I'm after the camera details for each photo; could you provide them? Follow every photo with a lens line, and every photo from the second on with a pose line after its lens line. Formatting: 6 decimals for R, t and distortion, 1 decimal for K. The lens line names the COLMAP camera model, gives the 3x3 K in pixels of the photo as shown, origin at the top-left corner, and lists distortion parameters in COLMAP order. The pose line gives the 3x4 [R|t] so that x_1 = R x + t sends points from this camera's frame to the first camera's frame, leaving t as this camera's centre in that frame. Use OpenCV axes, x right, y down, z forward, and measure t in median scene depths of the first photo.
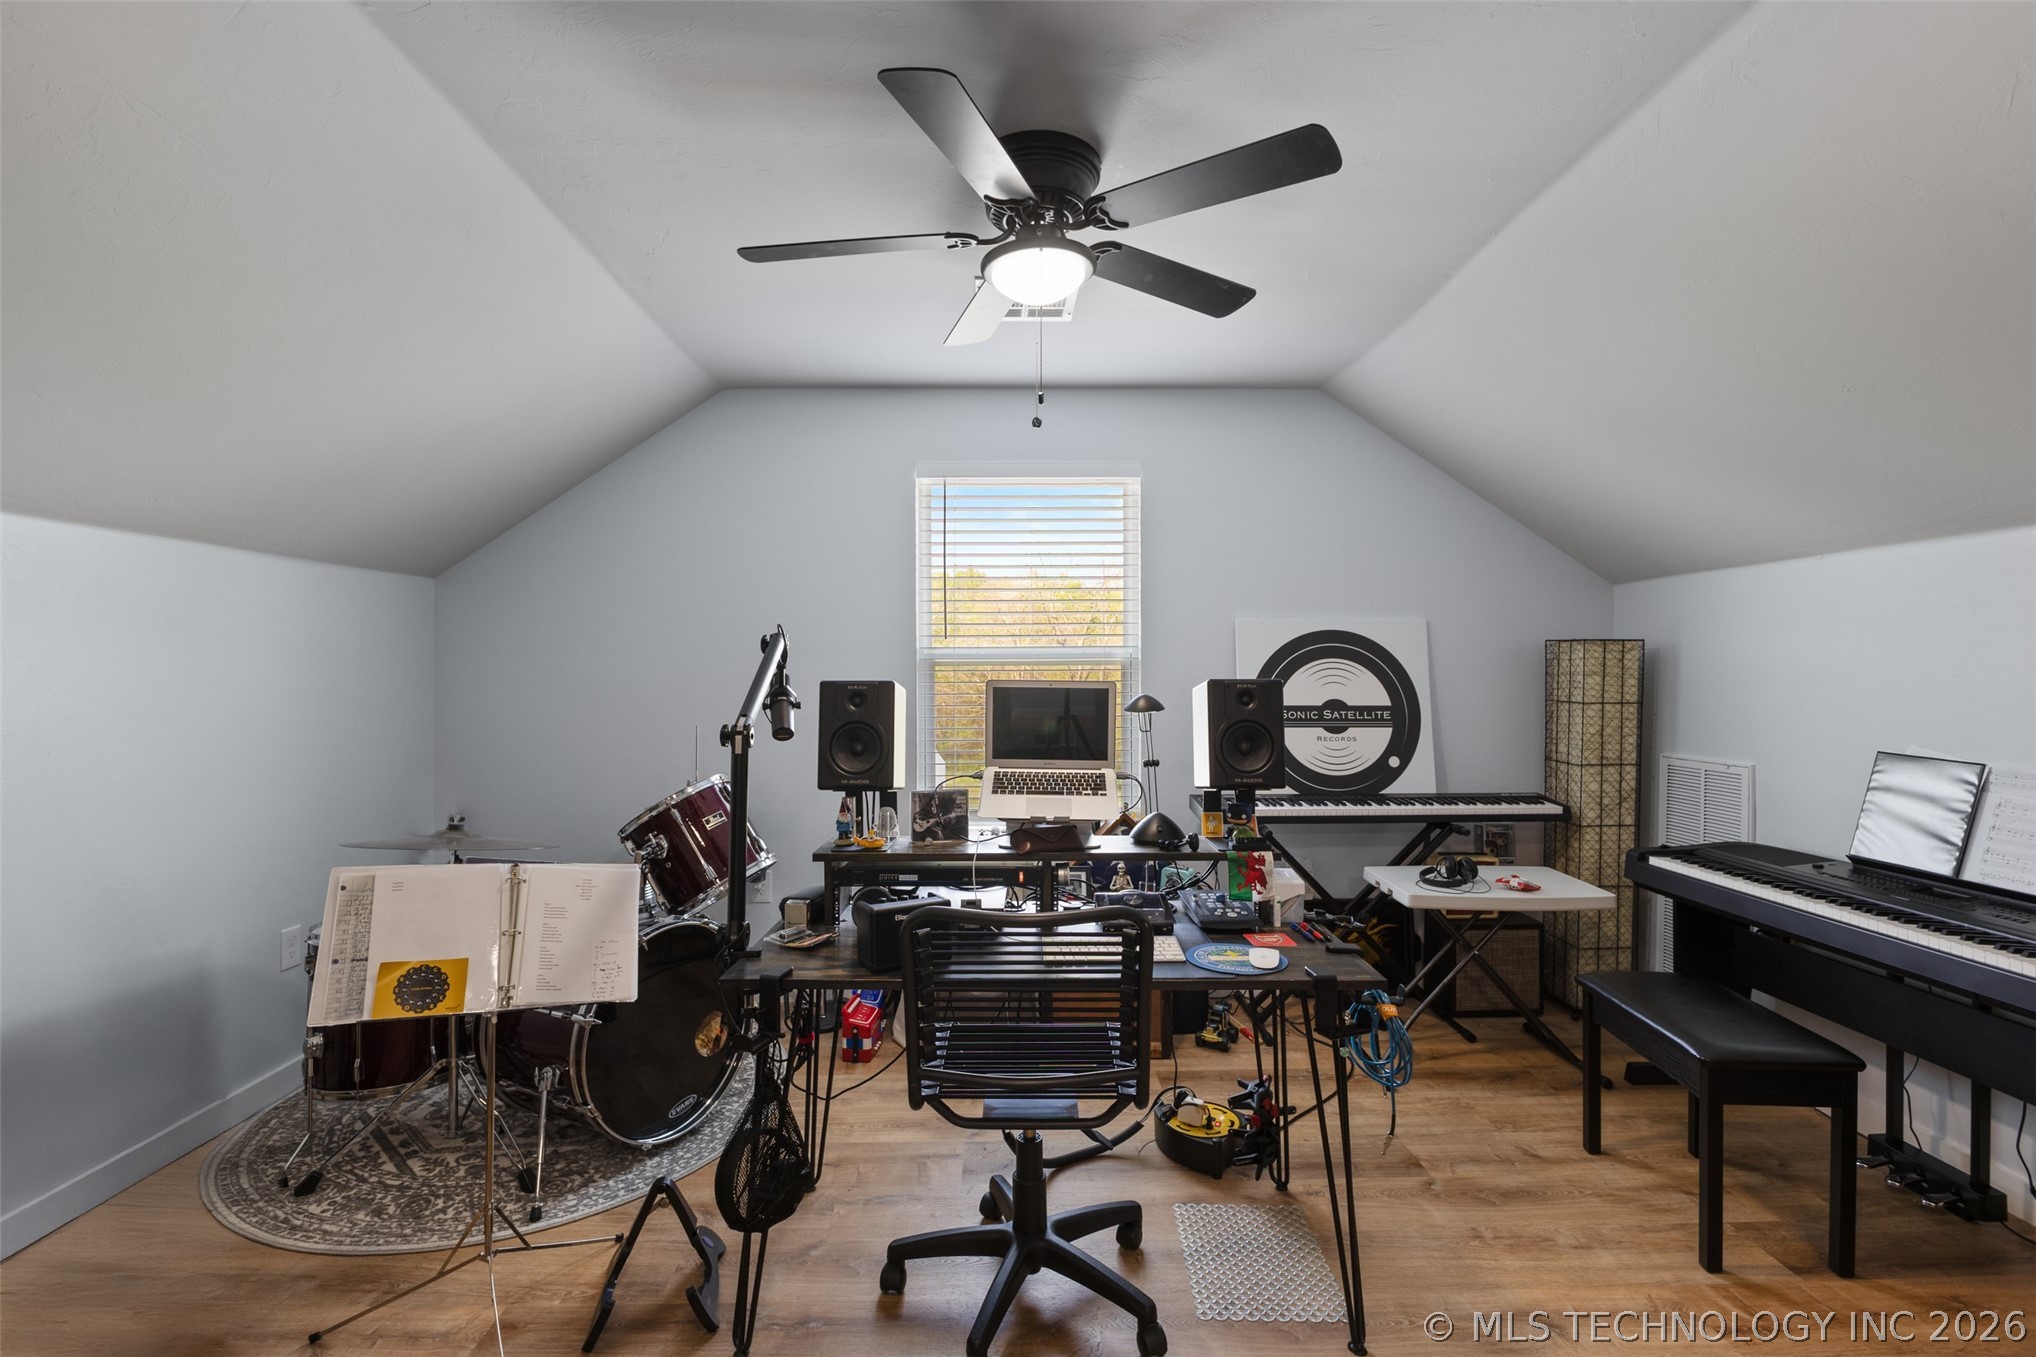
lens RADIAL K [[939.8, 0, 1011.9], [0, 939.8, 676.7], [0, 0, 1]] dist [-0.008018, -0.000599]
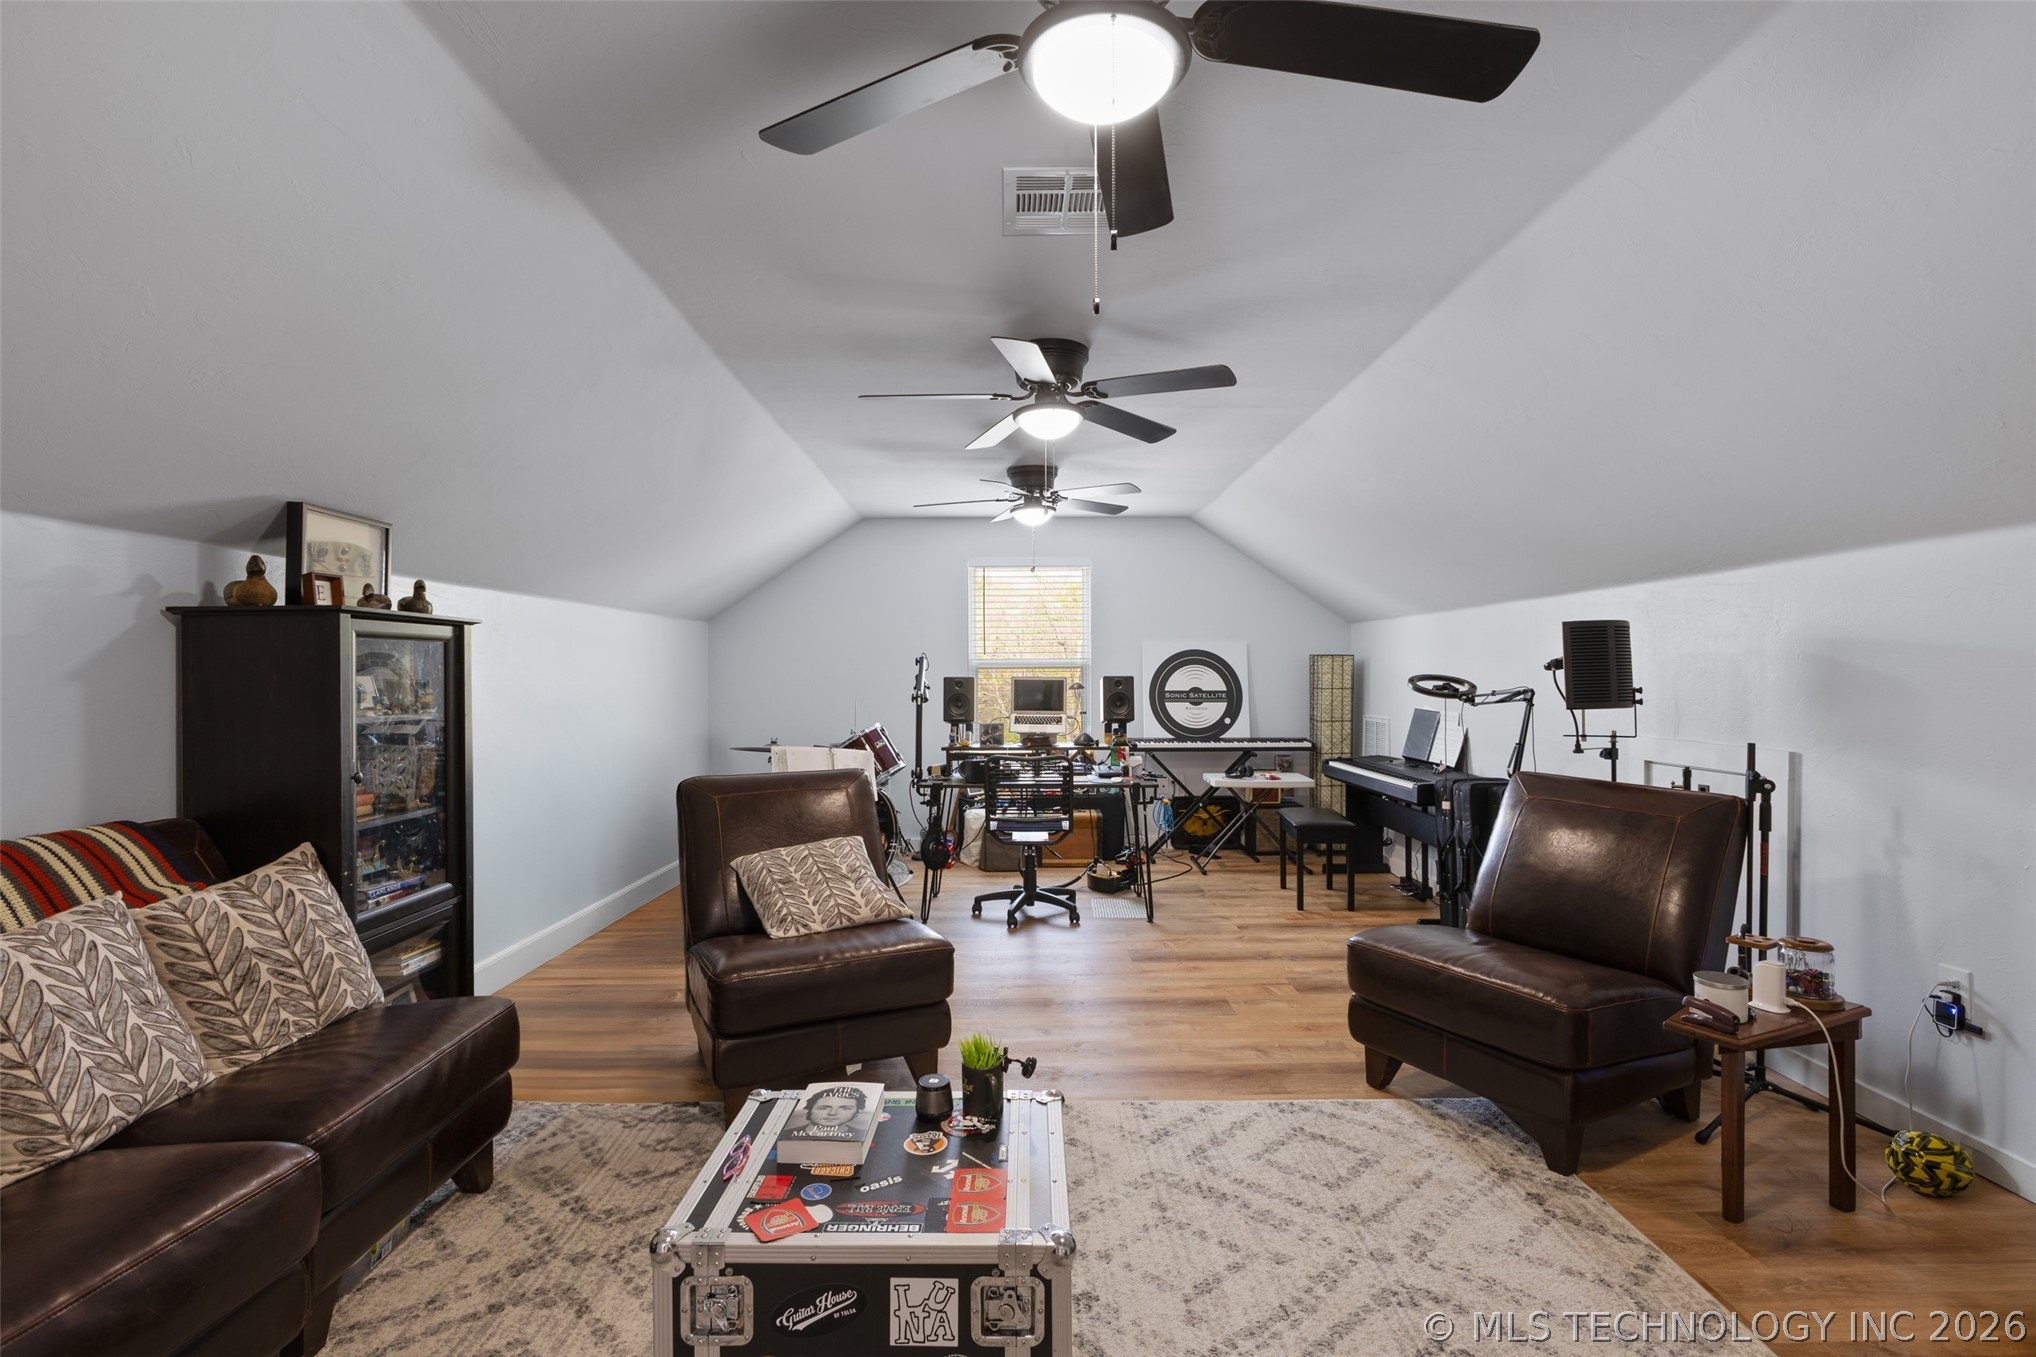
lens RADIAL K [[939.8, 0, 1021.2], [0, 939.8, 677.4], [0, 0, 1]] dist [-0.008018, -0.000599]
pose [[0.999872, -0.002547, -0.015823, 0.026700], [0.002568, 0.999996, 0.001273, 0.000837], [0.015819, -0.001313, 0.999874, -1.062910]]
